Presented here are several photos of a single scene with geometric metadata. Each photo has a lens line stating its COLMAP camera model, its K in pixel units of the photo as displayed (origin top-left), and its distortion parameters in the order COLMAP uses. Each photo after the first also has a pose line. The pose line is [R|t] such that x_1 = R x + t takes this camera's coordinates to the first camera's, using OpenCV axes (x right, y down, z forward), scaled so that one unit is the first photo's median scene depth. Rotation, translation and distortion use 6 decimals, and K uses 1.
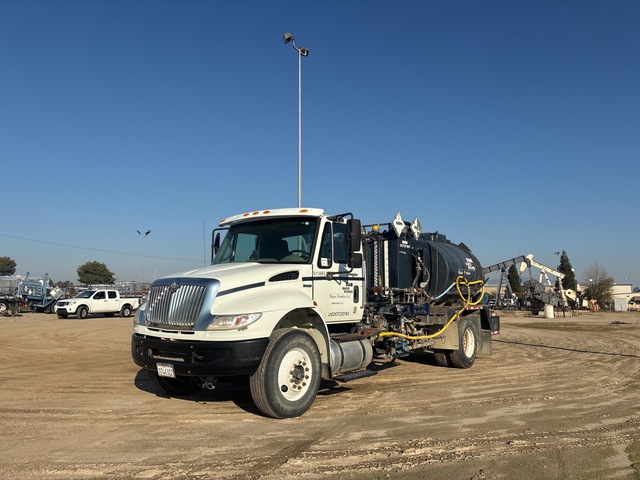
lens RADIAL K [[413.0, 0, 320.0], [0, 413.0, 240.0], [0, 0, 1]] dist [0.003839, 0.000169]
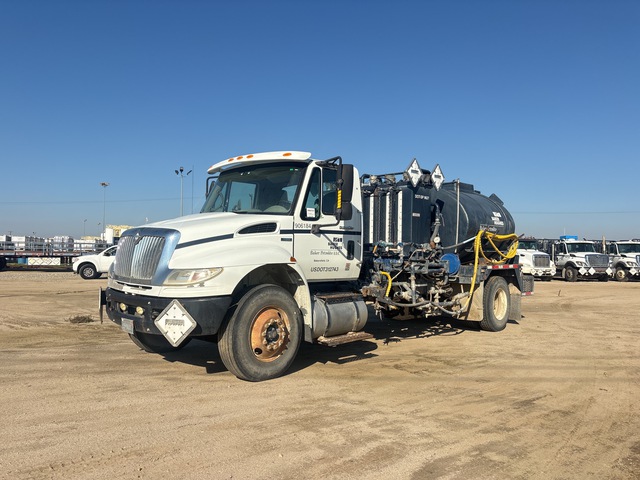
lens RADIAL K [[413.0, 0, 320.0], [0, 413.0, 240.0], [0, 0, 1]] dist [0.003839, 0.000169]
pose [[0.992752, 0.018051, -0.118814, 0.137648], [-0.005037, 0.994037, 0.108930, 0.014029], [0.120071, -0.107542, 0.986923, 0.122125]]
